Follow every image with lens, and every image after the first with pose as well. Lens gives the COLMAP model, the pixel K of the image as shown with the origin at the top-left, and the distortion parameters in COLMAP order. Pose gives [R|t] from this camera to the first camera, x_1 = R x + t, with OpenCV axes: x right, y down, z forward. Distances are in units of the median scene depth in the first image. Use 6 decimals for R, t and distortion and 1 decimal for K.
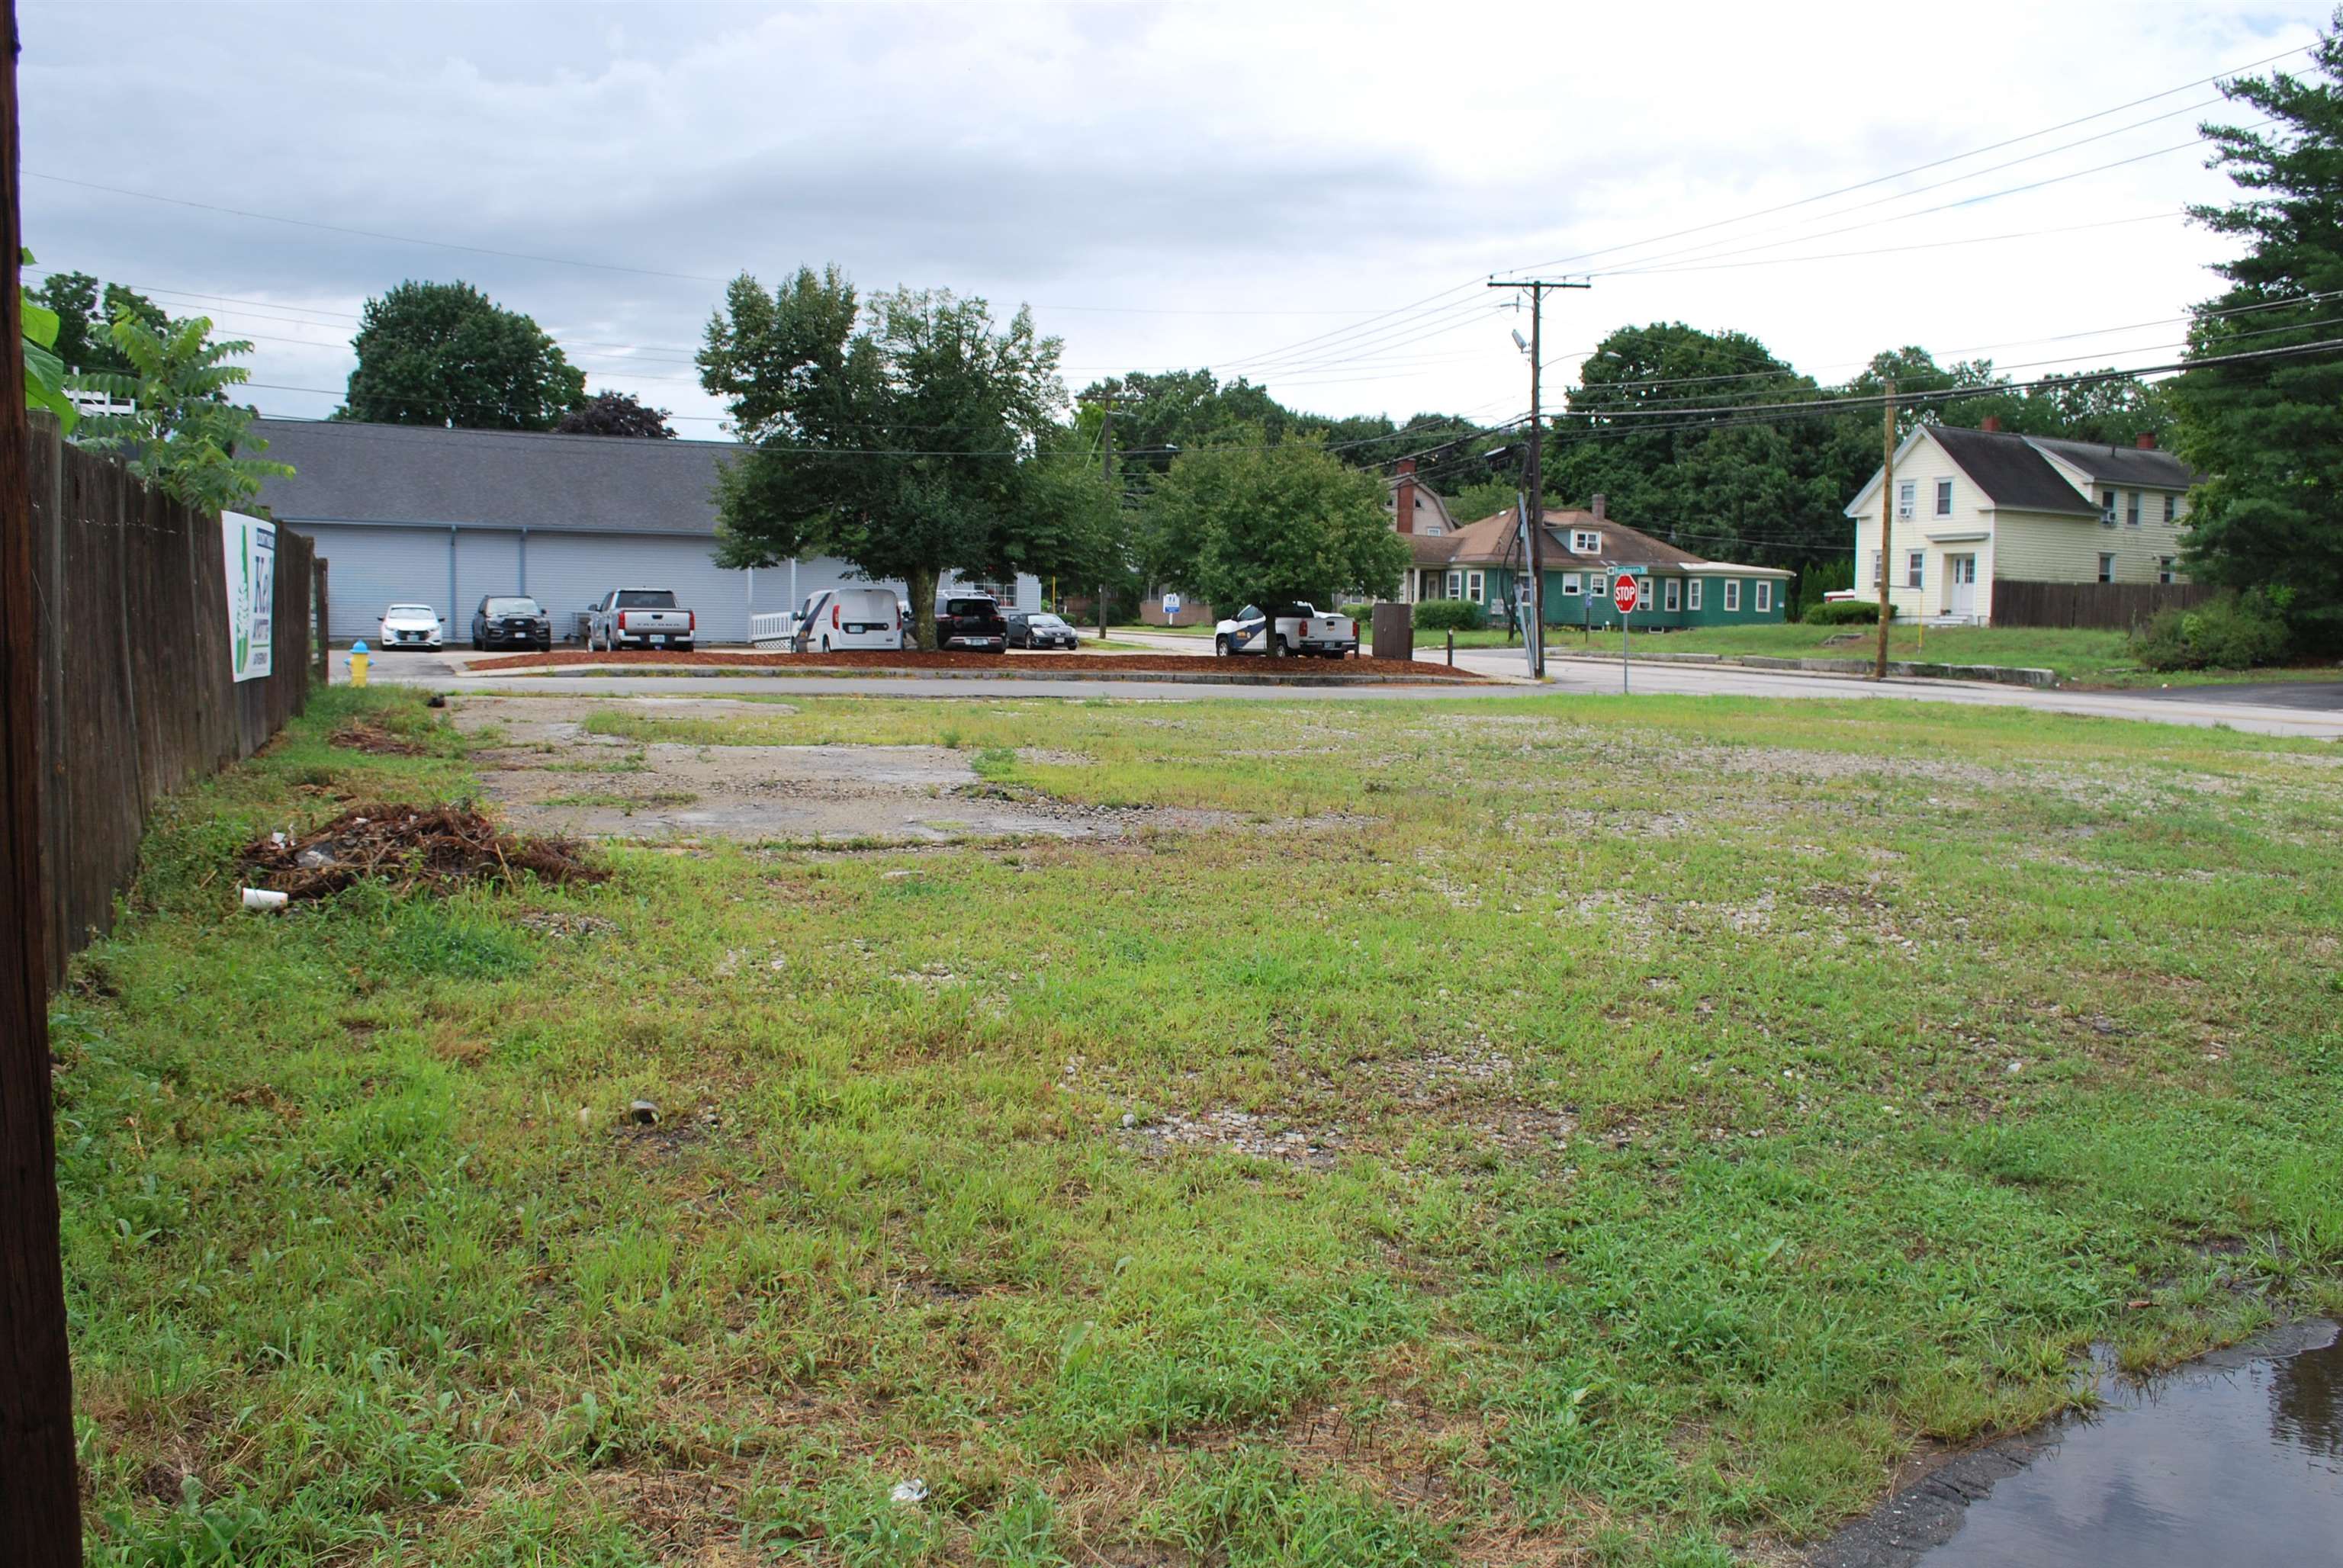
lens RADIAL K [[1847.0, 0, 1171.5], [0, 1847.0, 784.0], [0, 0, 1]] dist [-0.082451, 0.008857]
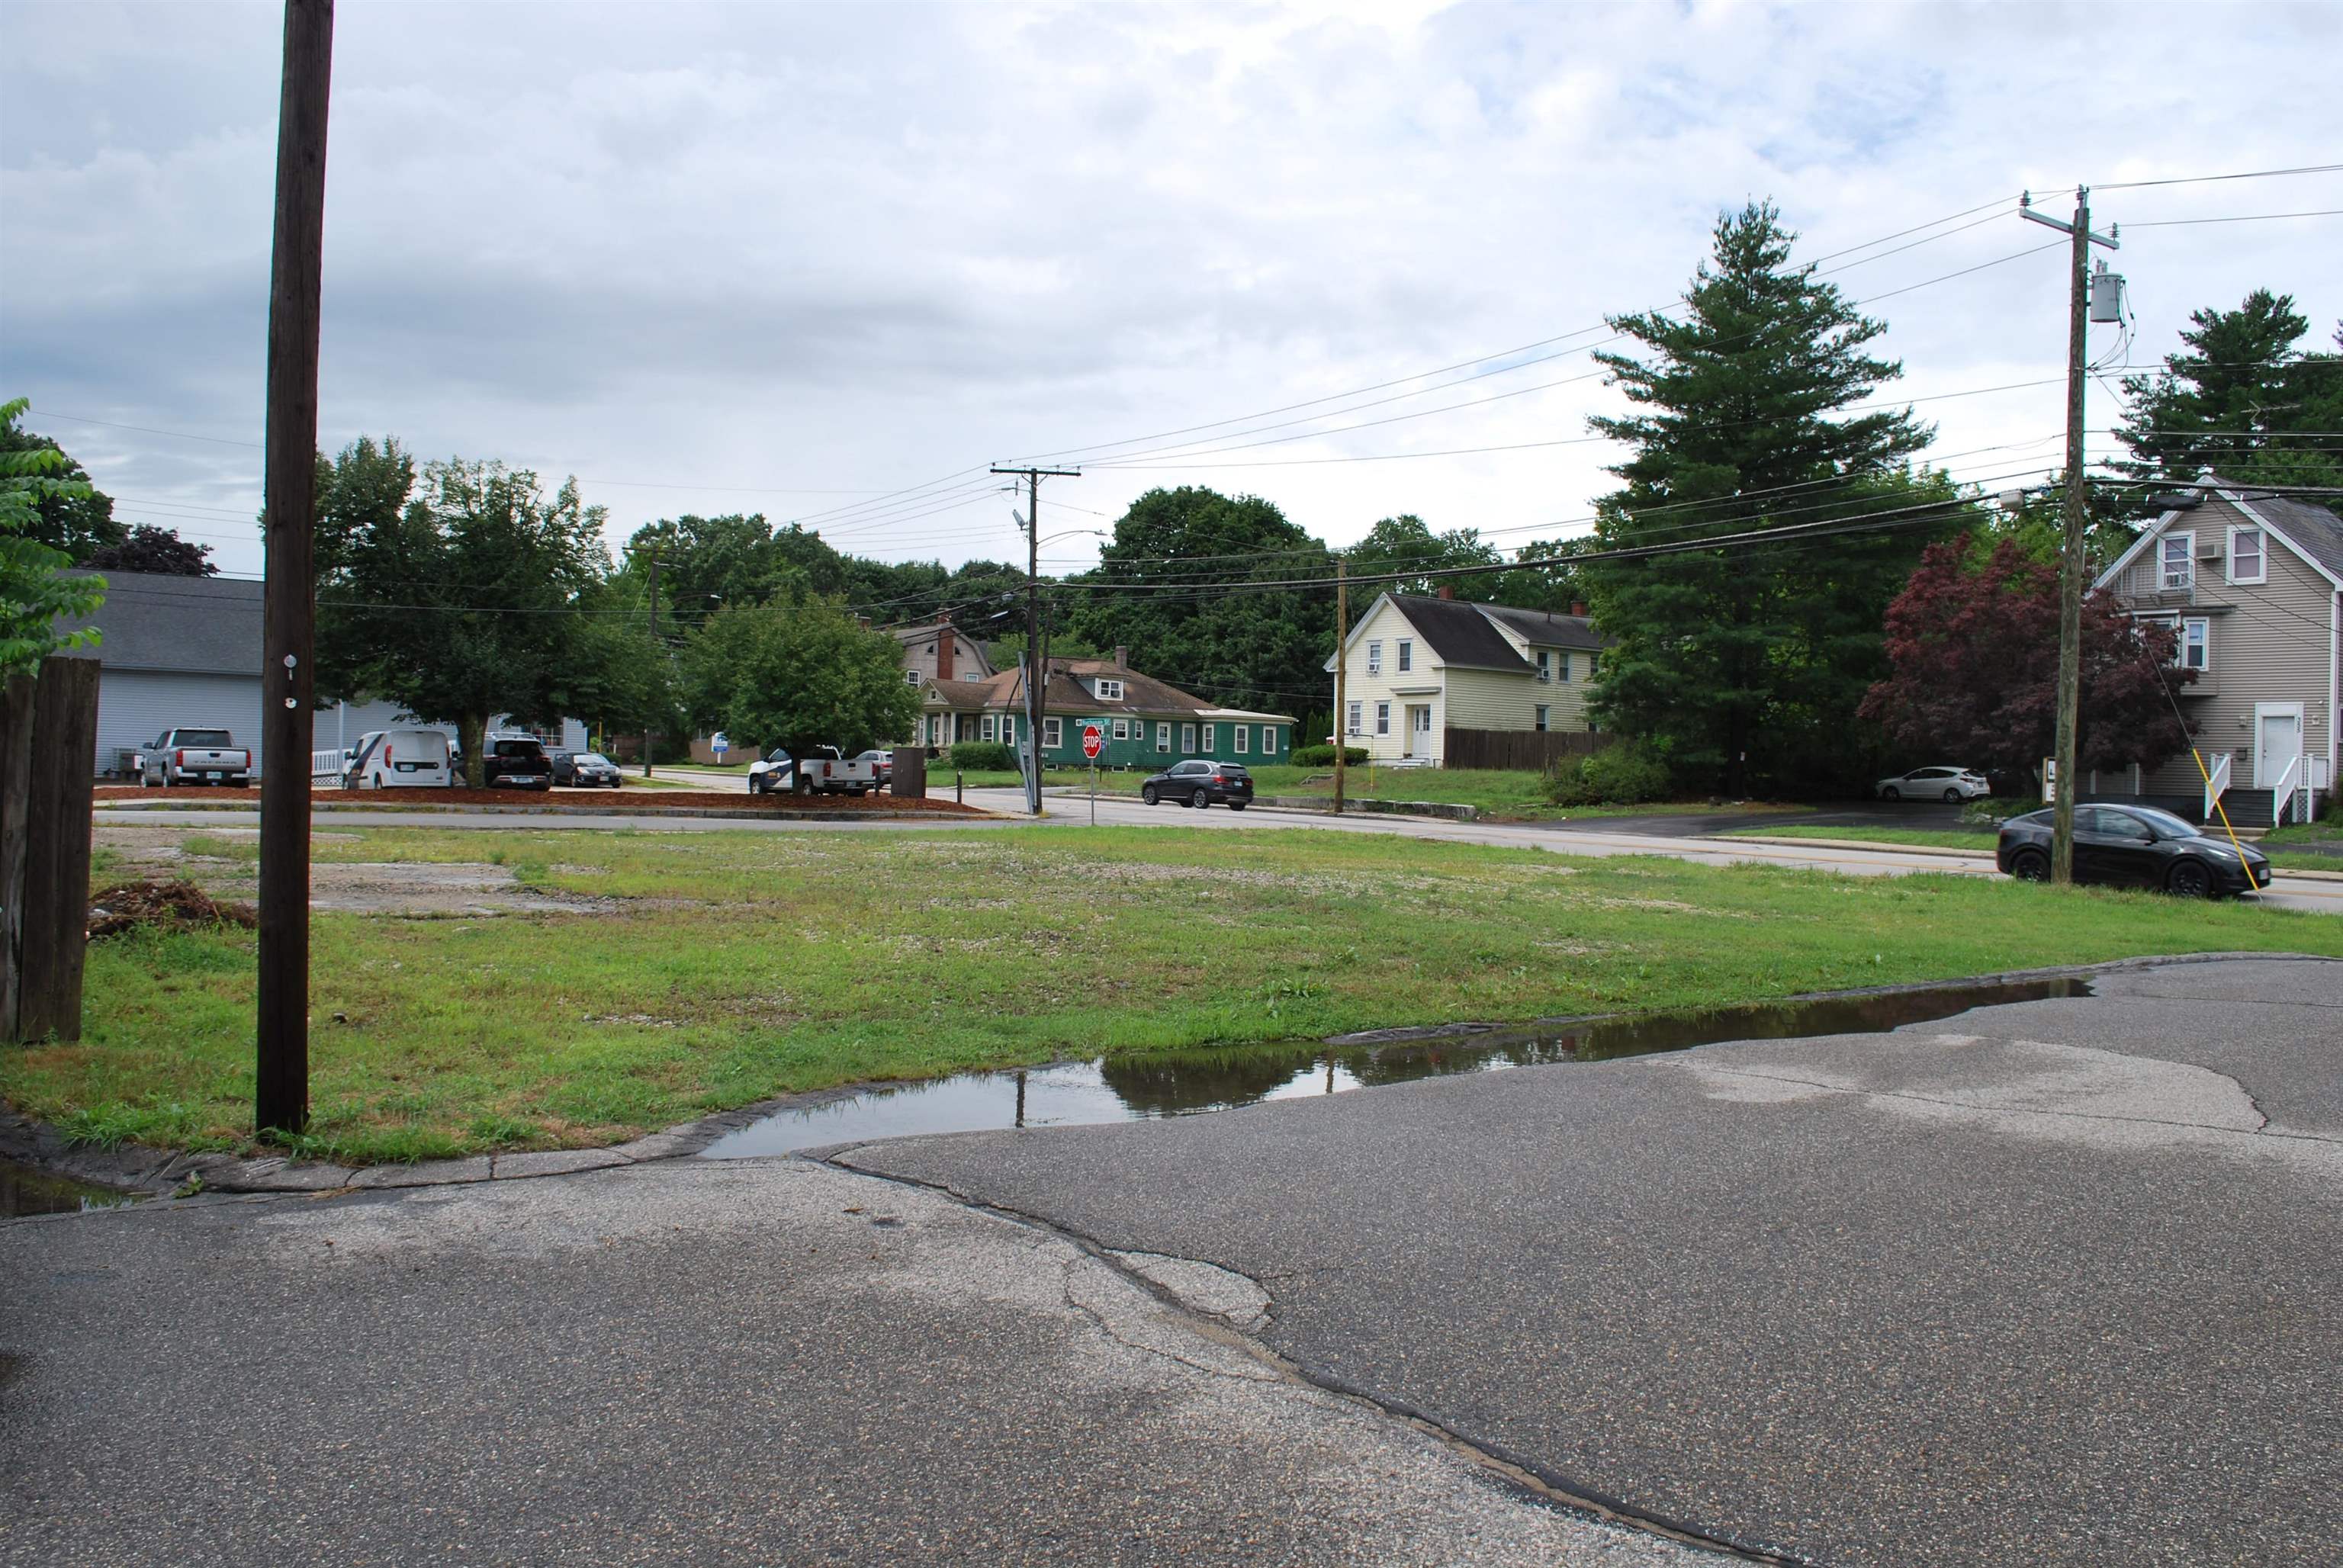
lens RADIAL K [[1847.0, 0, 1171.5], [0, 1847.0, 784.0], [0, 0, 1]] dist [-0.082451, 0.008857]
pose [[0.972543, 0.003824, 0.232693, 0.013297], [0.013573, 0.997231, -0.073117, 0.007802], [-0.232328, 0.074268, 0.969798, -0.113322]]
